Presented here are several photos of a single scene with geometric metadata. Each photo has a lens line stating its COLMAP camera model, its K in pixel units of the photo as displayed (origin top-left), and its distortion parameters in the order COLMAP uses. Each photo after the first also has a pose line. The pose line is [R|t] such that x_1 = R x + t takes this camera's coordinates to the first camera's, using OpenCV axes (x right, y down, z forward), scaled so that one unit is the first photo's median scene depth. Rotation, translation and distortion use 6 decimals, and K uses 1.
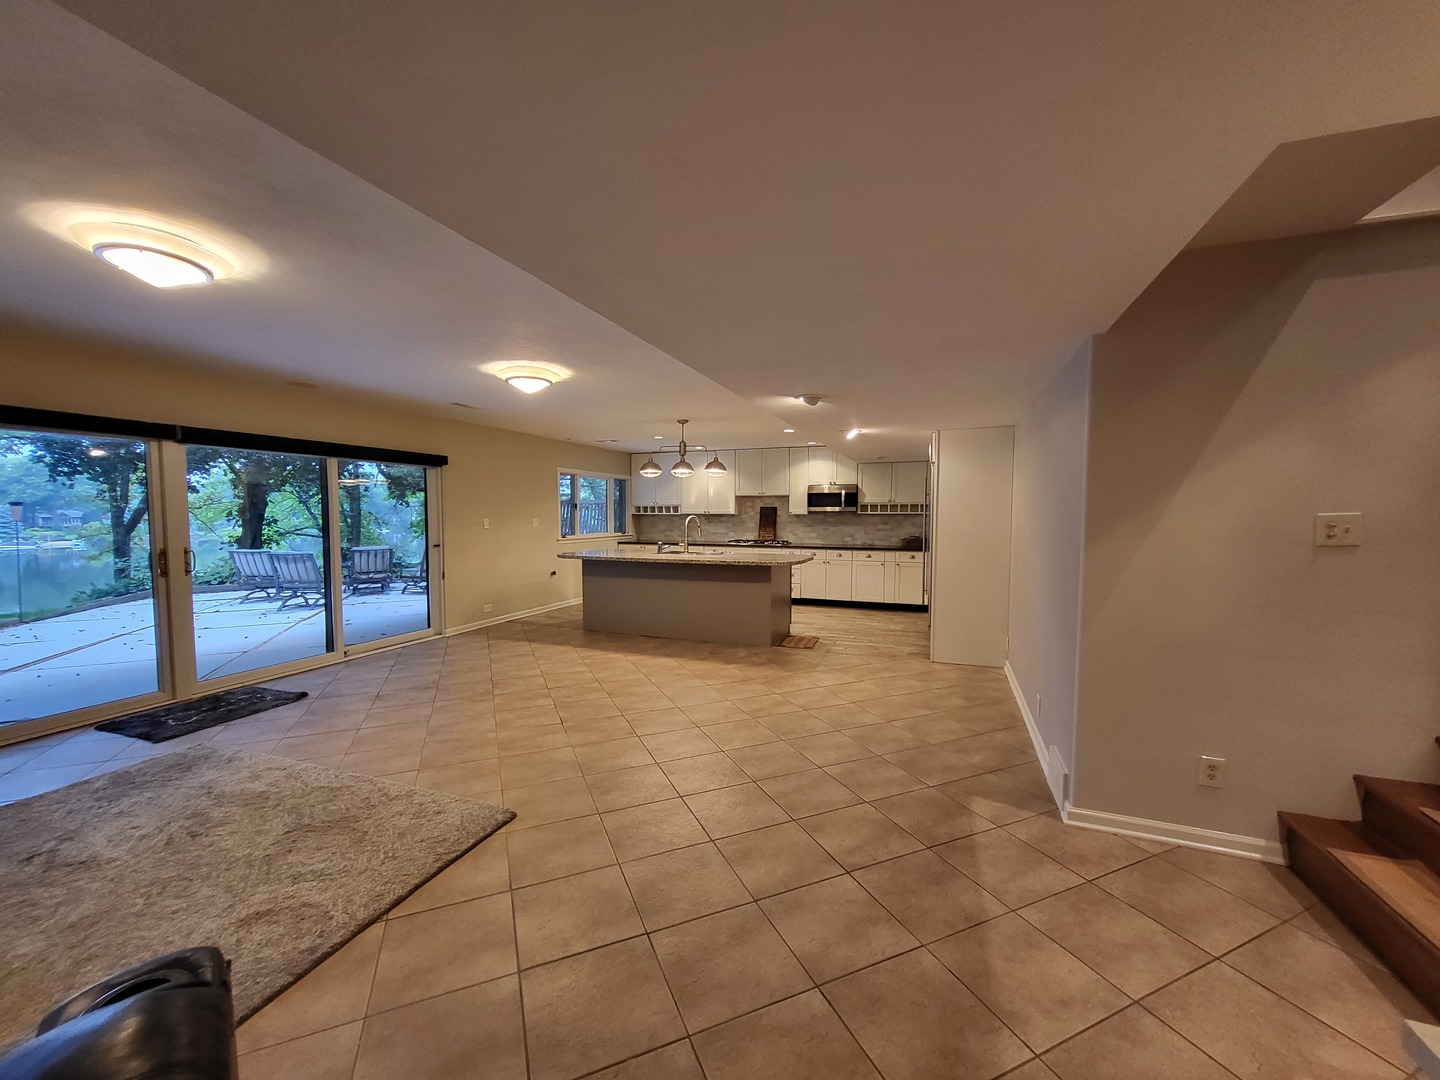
lens RADIAL K [[566.3, 0, 719.7], [0, 566.3, 552.6], [0, 0, 1]] dist [-0.002516, -0.000312]
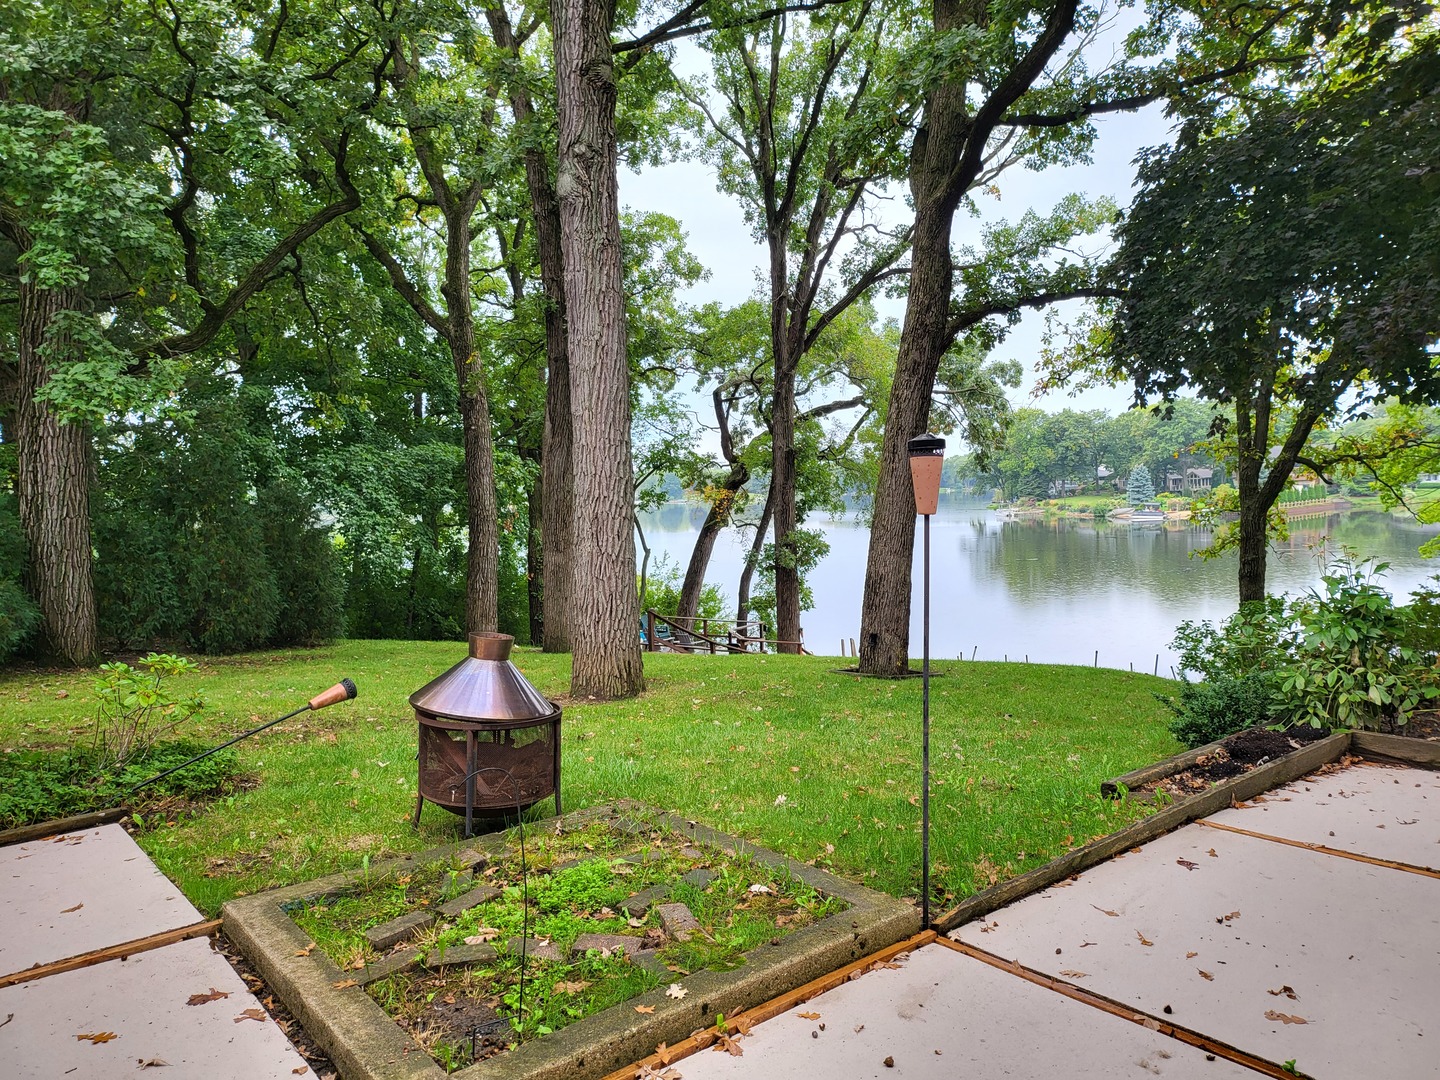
lens RADIAL K [[996.6, 0, 725.2], [0, 996.6, 544.8], [0, 0, 1]] dist [0.037225, -0.035986]
pose [[0.268636, 0.044615, -0.962208, -0.747126], [-0.032946, 0.998768, 0.037112, -0.051126], [0.962678, 0.021731, 0.269775, 0.705662]]
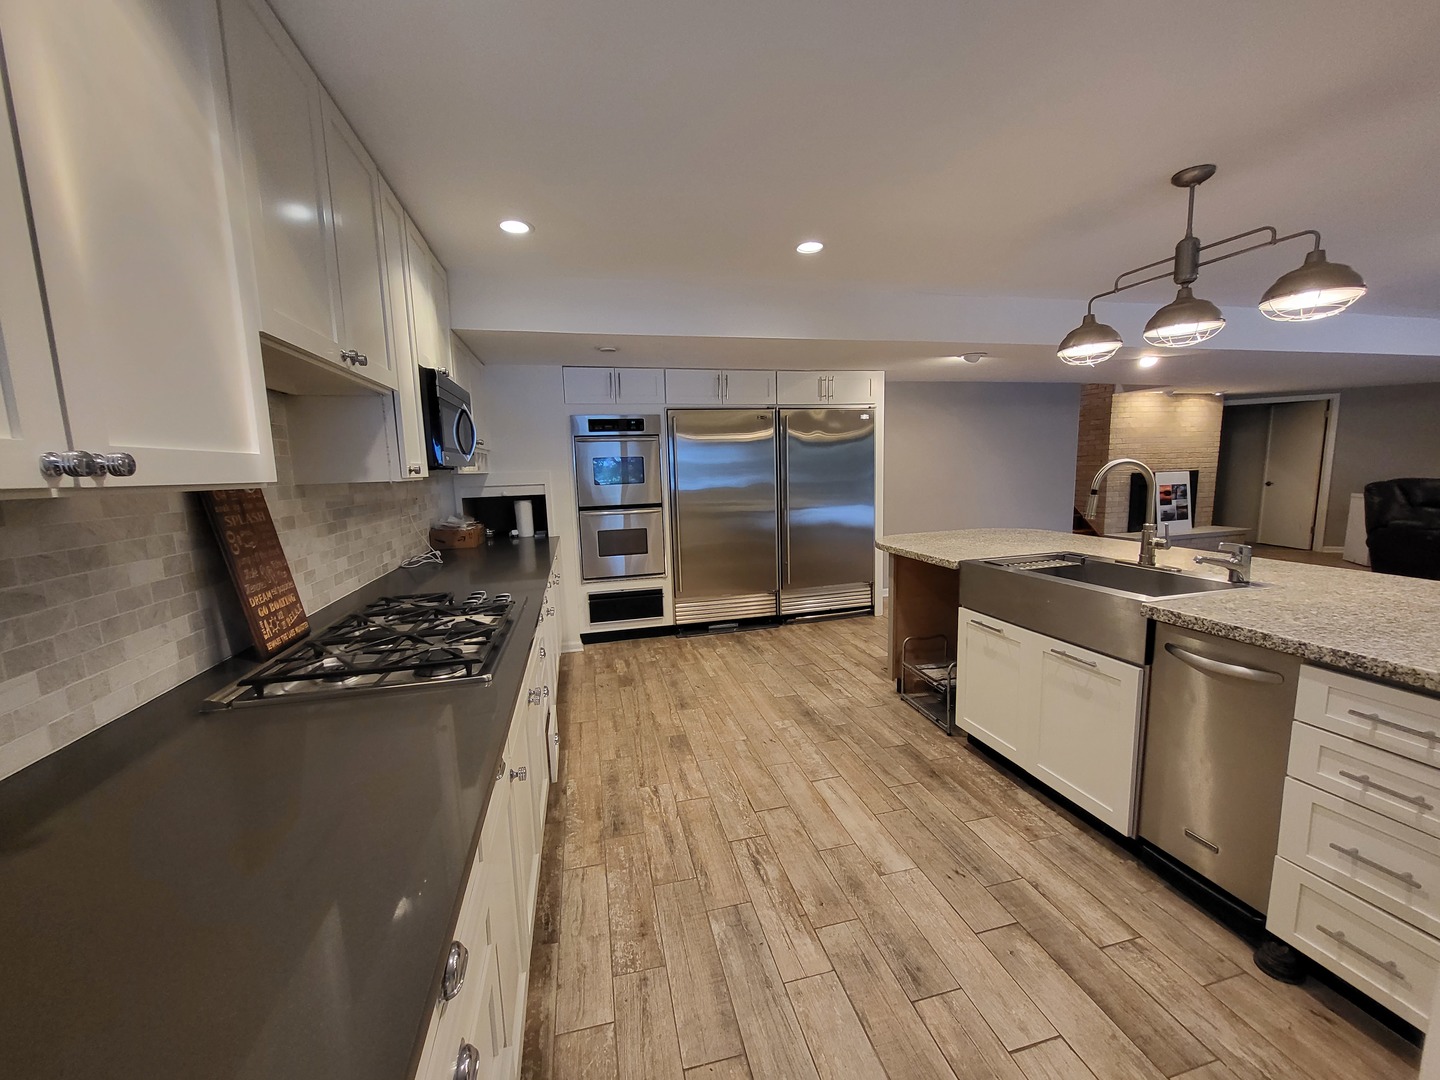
lens RADIAL K [[566.3, 0, 724.1], [0, 566.3, 540.0], [0, 0, 1]] dist [-0.002516, -0.000312]
pose [[-0.584106, -0.087476, 0.806950, -0.144340], [0.087328, 0.981632, 0.169624, -0.073211], [-0.806966, 0.169547, -0.565739, 1.061467]]
